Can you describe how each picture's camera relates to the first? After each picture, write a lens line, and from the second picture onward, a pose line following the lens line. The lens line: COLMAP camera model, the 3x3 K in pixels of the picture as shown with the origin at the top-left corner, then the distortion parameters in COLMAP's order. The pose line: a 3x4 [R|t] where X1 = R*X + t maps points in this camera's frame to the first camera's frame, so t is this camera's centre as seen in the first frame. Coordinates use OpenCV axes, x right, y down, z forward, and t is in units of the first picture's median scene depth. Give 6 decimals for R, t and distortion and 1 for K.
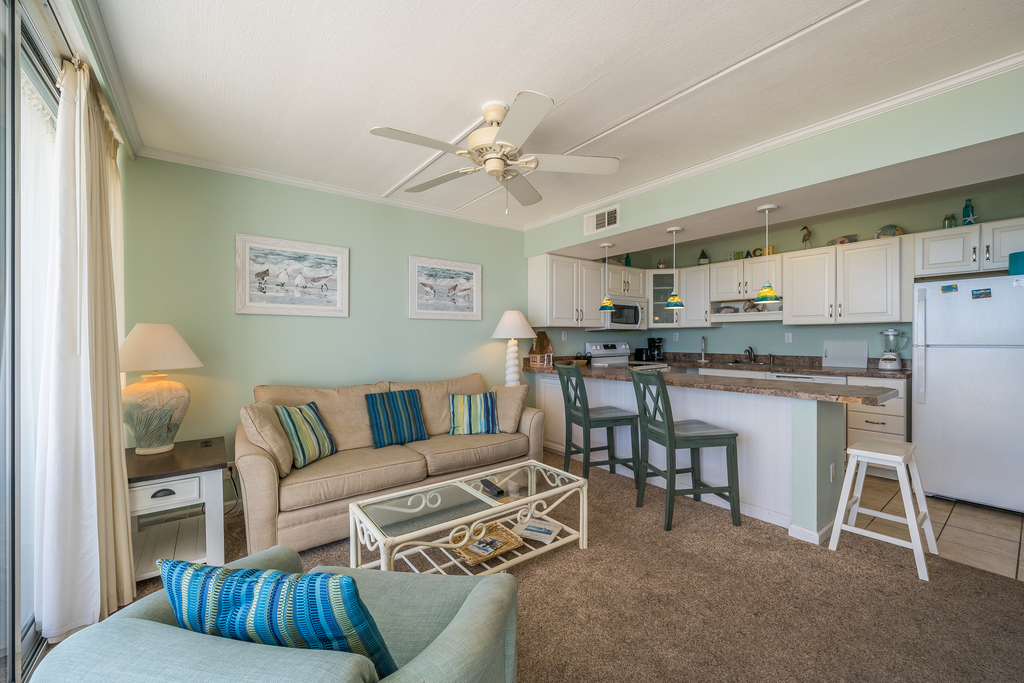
lens RADIAL K [[401.8, 0, 505.6], [0, 401.8, 340.8], [0, 0, 1]] dist [-0.002737, -0.000329]
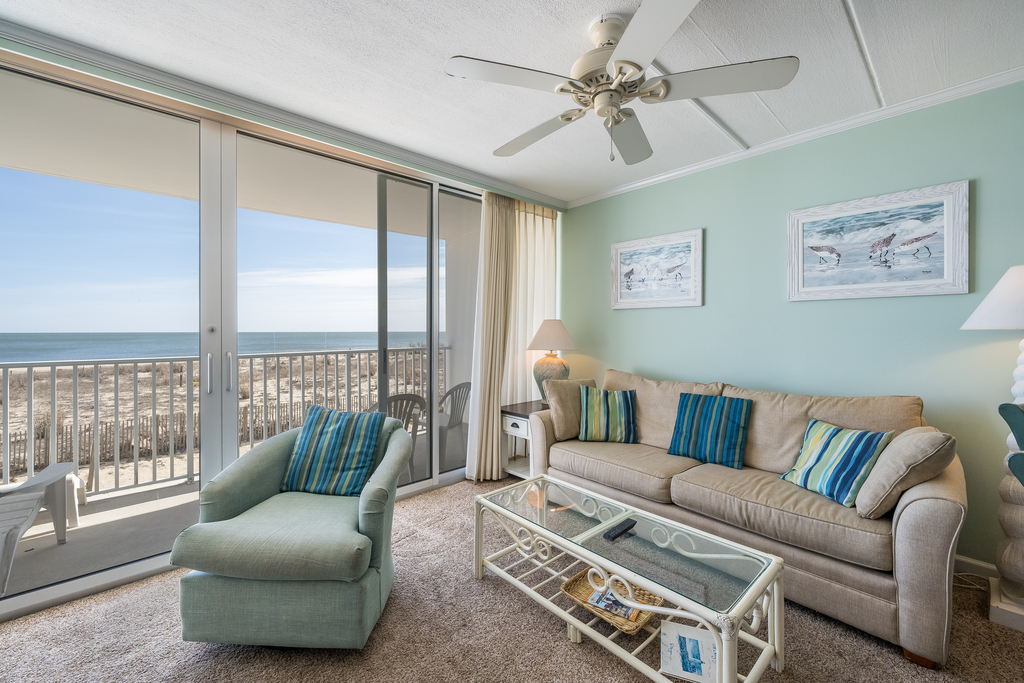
lens RADIAL K [[411.1, 0, 509.3], [0, 411.1, 332.1], [0, 0, 1]] dist [-0.002585, -0.000016]
pose [[0.096331, 0.007038, -0.995325, 0.418893], [-0.005710, 0.999962, 0.006518, -0.003628], [0.995333, 0.005056, 0.096367, 0.431288]]
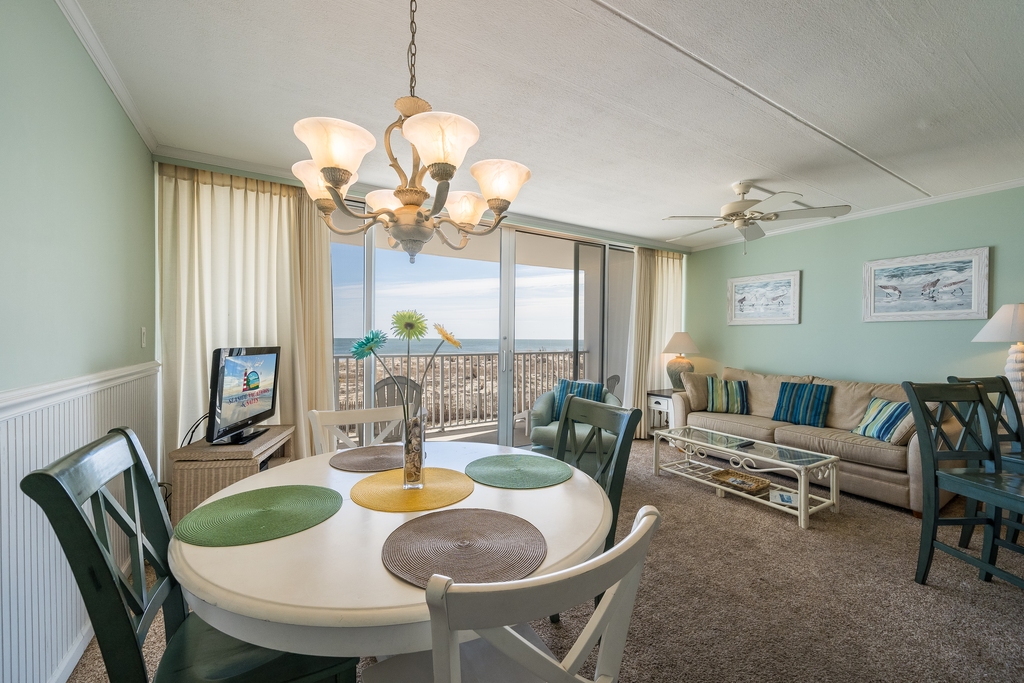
lens RADIAL K [[403.6, 0, 505.5], [0, 403.6, 342.7], [0, 0, 1]] dist [-0.000639, -0.000043]
pose [[-0.106685, 0.013416, -0.994202, 0.883300], [-0.013563, 0.999796, 0.014947, -0.004446], [0.994200, 0.015079, -0.106482, 0.178692]]
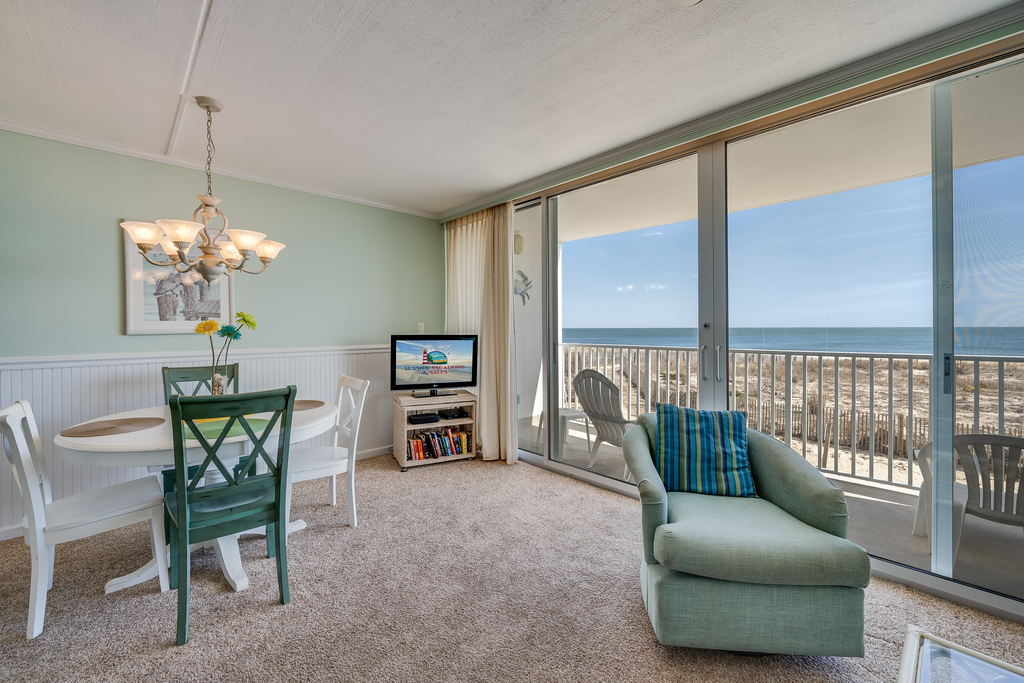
lens RADIAL K [[412.8, 0, 505.8], [0, 412.8, 328.0], [0, 0, 1]] dist [-0.002033, -0.000210]
pose [[-0.993642, 0.007989, -0.112299, 0.197071], [0.007111, 0.999941, 0.008220, -0.005213], [0.112358, 0.007369, -0.993640, 0.713605]]
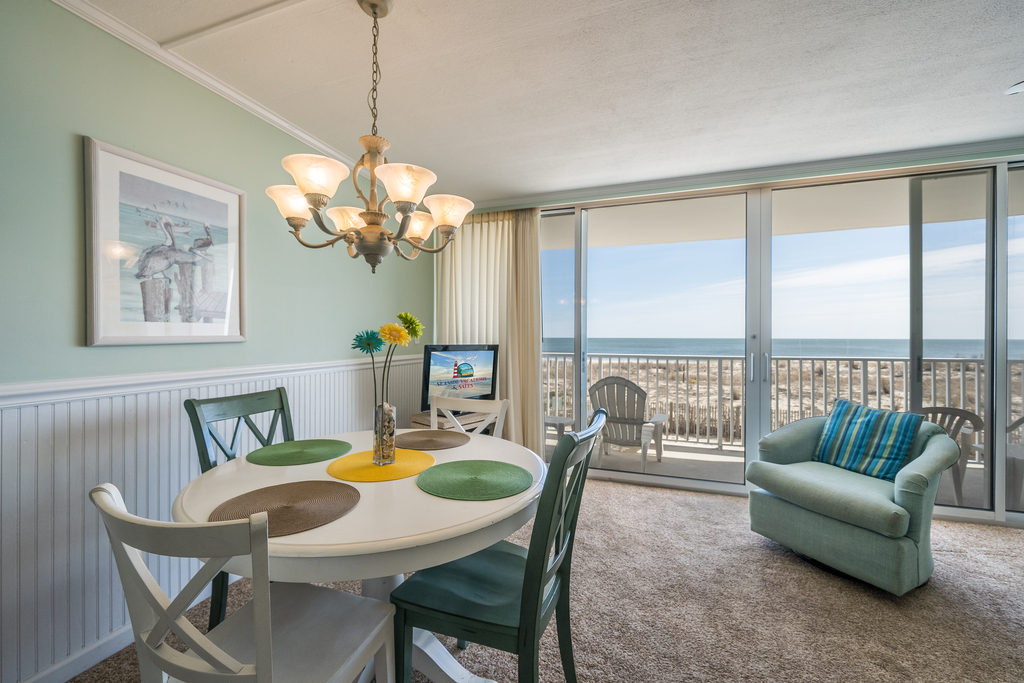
lens RADIAL K [[406.3, 0, 503.6], [0, 406.3, 336.0], [0, 0, 1]] dist [-0.001824, -0.000118]
pose [[-0.831296, 0.000423, -0.555829, 0.675780], [-0.003506, 0.999976, 0.006005, -0.005299], [0.555818, 0.006941, -0.831275, 0.467108]]
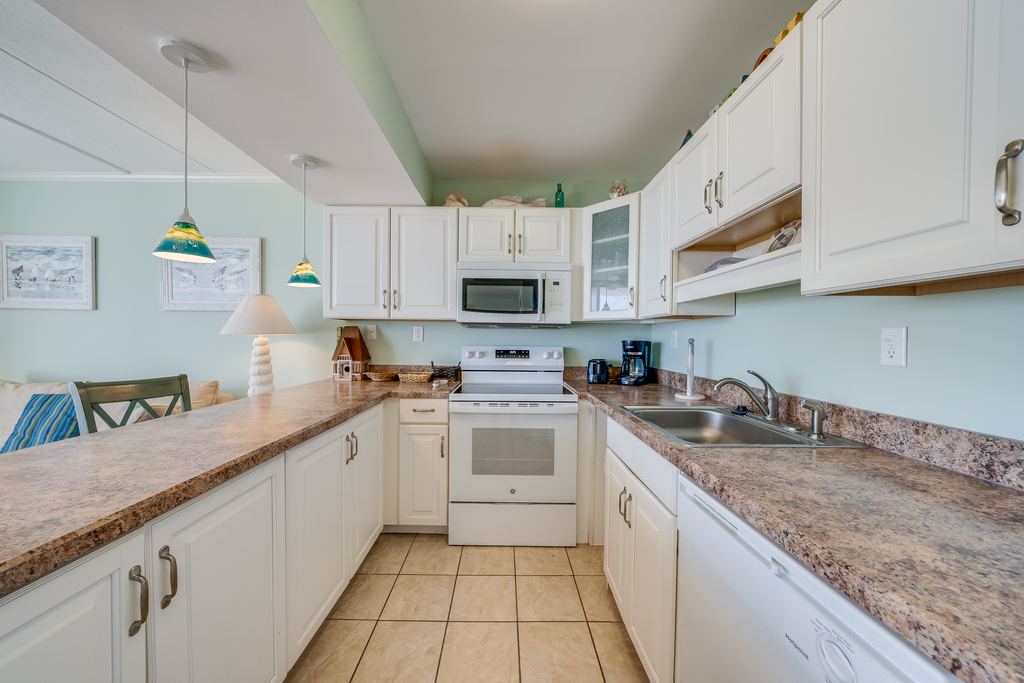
lens RADIAL K [[358.4, 0, 506.8], [0, 358.4, 344.4], [0, 0, 1]] dist [-0.007915, -0.000008]
pose [[0.800714, 0.026308, -0.598469, 0.781170], [-0.020057, 0.999652, 0.017109, -0.010224], [0.598711, -0.001696, 0.800963, 0.809117]]
